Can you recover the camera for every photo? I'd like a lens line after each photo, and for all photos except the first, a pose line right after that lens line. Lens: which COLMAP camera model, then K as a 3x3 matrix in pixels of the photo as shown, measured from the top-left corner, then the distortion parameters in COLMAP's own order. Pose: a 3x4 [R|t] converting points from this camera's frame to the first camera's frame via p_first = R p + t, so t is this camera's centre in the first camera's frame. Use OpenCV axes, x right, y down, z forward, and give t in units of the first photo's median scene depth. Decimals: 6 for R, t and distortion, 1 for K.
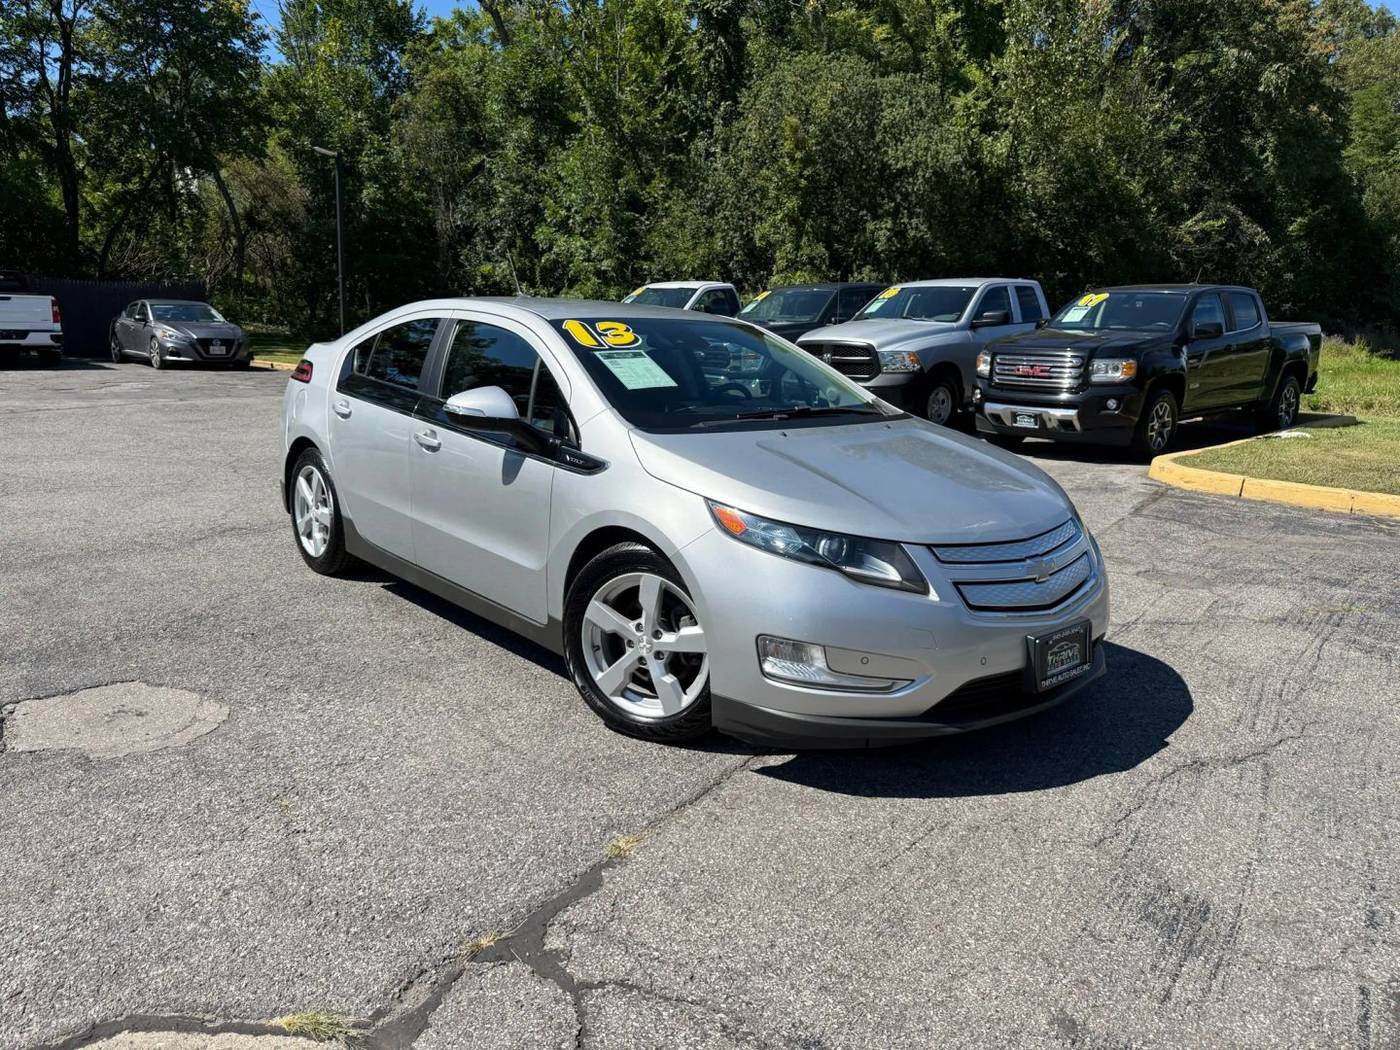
lens RADIAL K [[1020.1, 0, 686.0], [0, 1020.1, 534.2], [0, 0, 1]] dist [-0.002701, -0.000855]
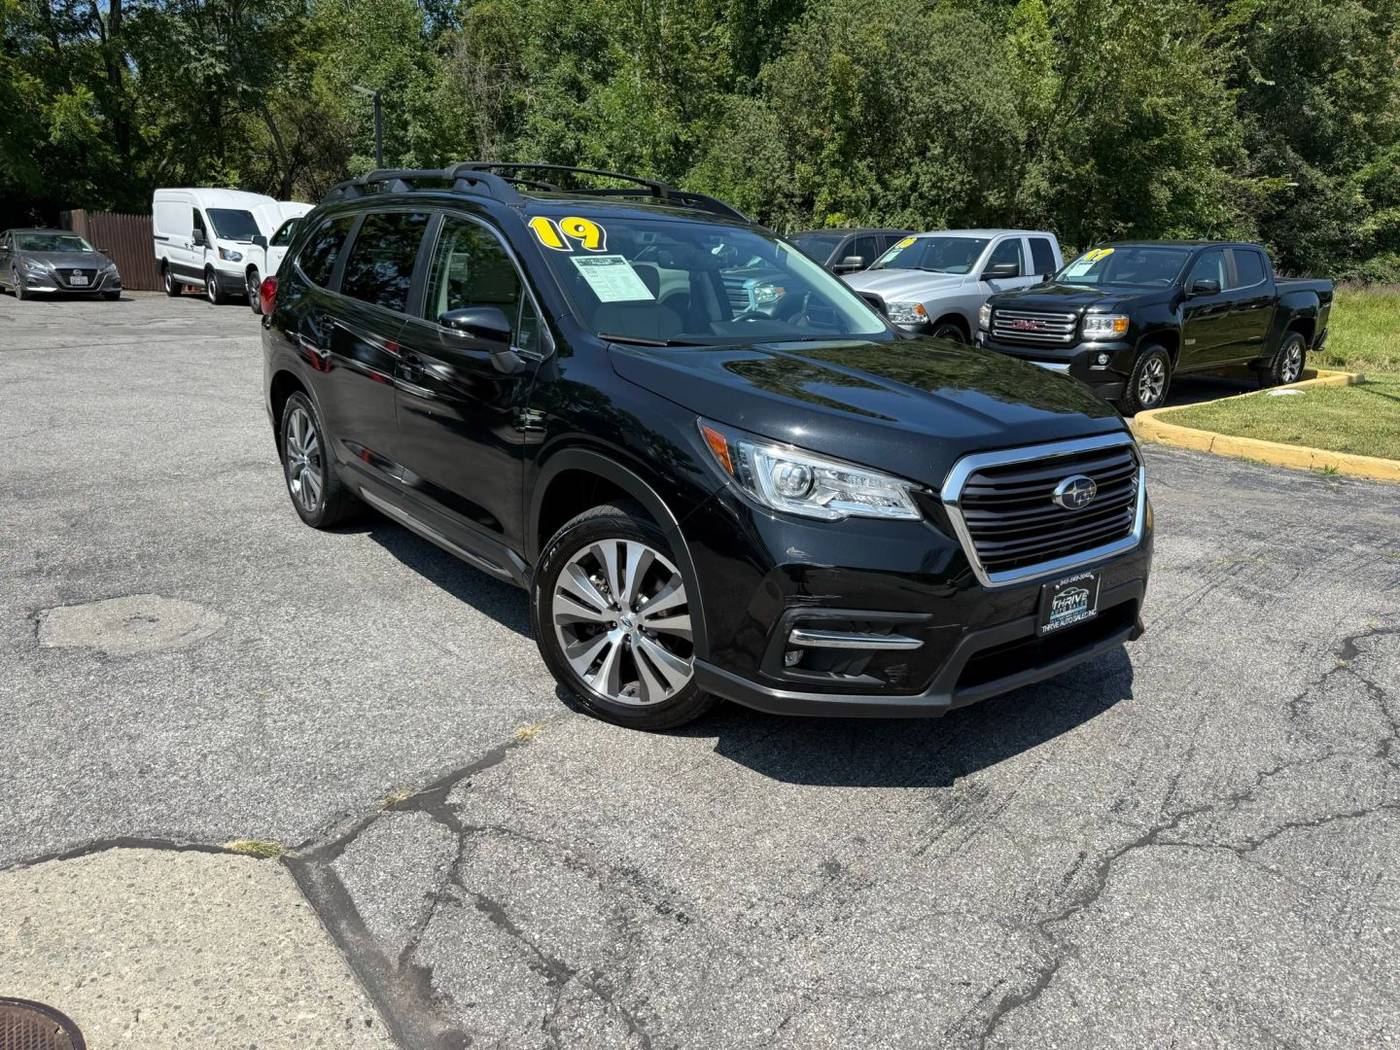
lens RADIAL K [[1015.7, 0, 699.4], [0, 1015.7, 536.0], [0, 0, 1]] dist [0.008894, -0.015146]
pose [[0.999169, 0.023969, -0.032952, 0.086536], [-0.021943, 0.997926, 0.060514, -0.004410], [0.034334, -0.059741, 0.997623, -0.096446]]
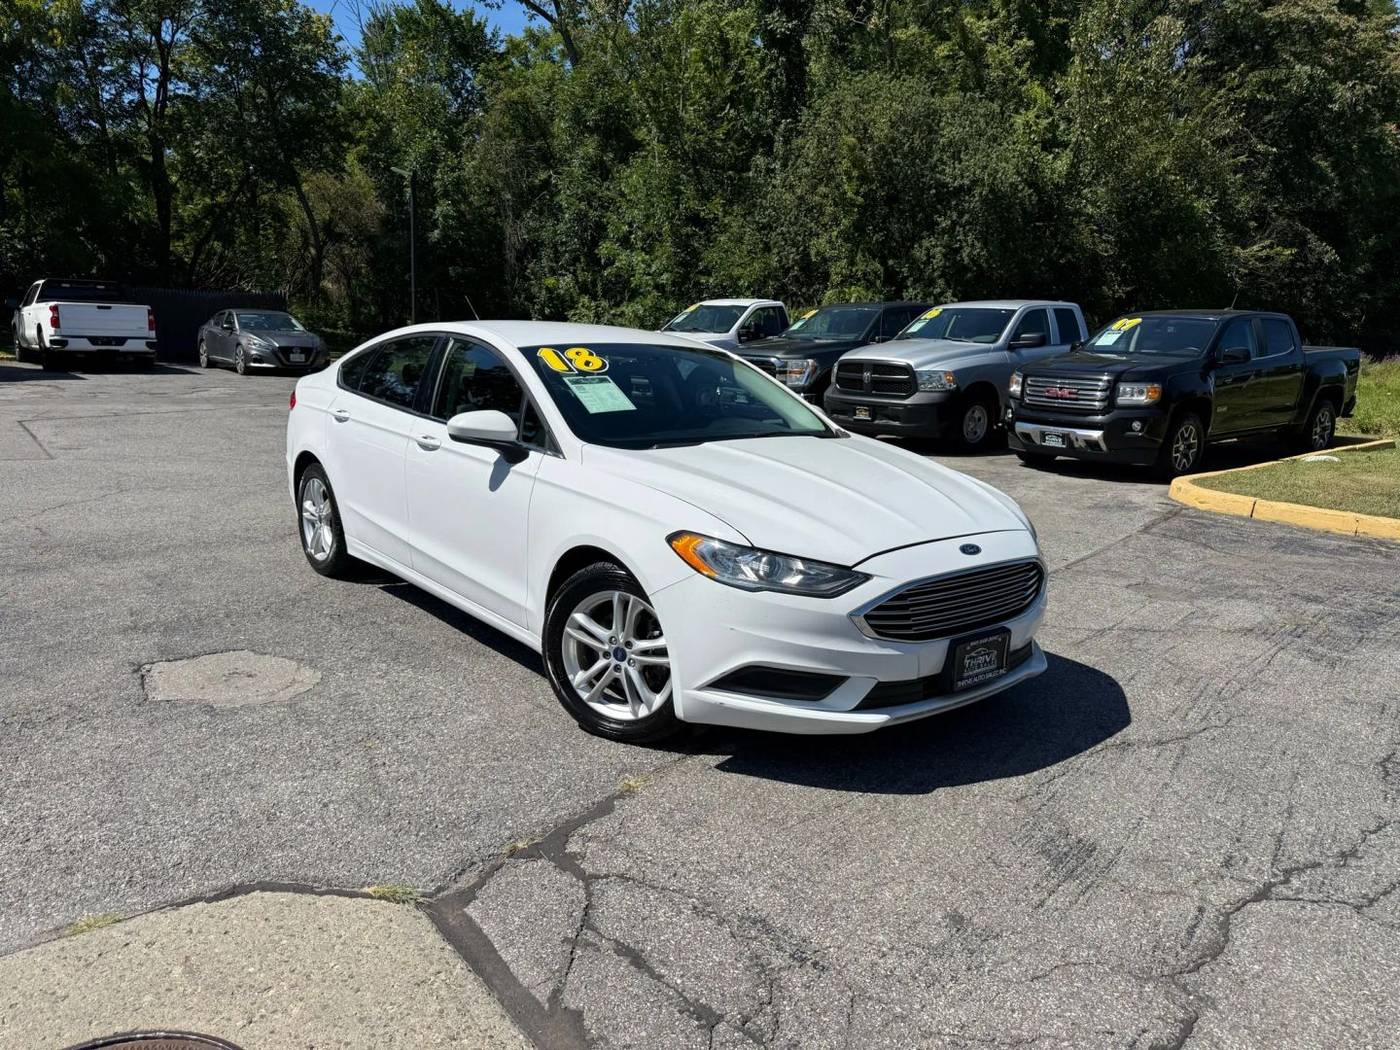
lens RADIAL K [[1014.9, 0, 683.6], [0, 1014.9, 532.7], [0, 0, 1]] dist [0.005625, -0.008206]
pose [[0.998011, 0.023332, -0.058569, 0.032319], [-0.023817, 0.999687, -0.007601, 0.001162], [0.058374, 0.008981, 0.998254, -0.119982]]
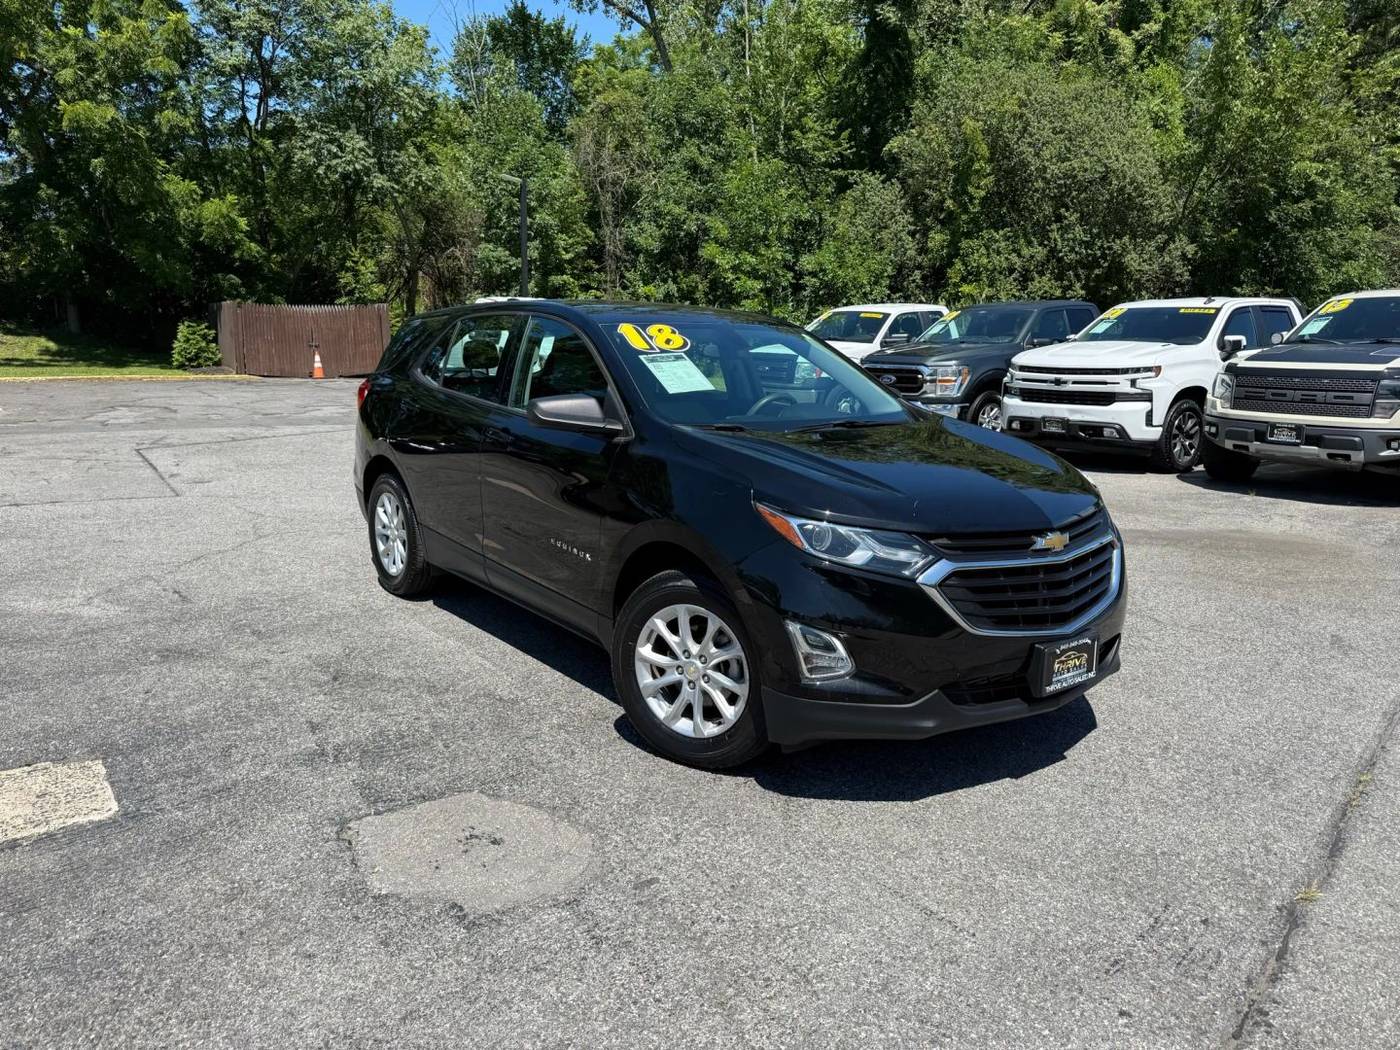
lens RADIAL K [[1008.3, 0, 700.0], [0, 1008.3, 525.0], [0, 0, 1]] dist [0.001021, -0.007457]
pose [[0.993235, 0.013517, -0.115331, -0.165829], [-0.015491, 0.999748, -0.016233, -0.054812], [0.115082, 0.017910, 0.993194, 0.092226]]
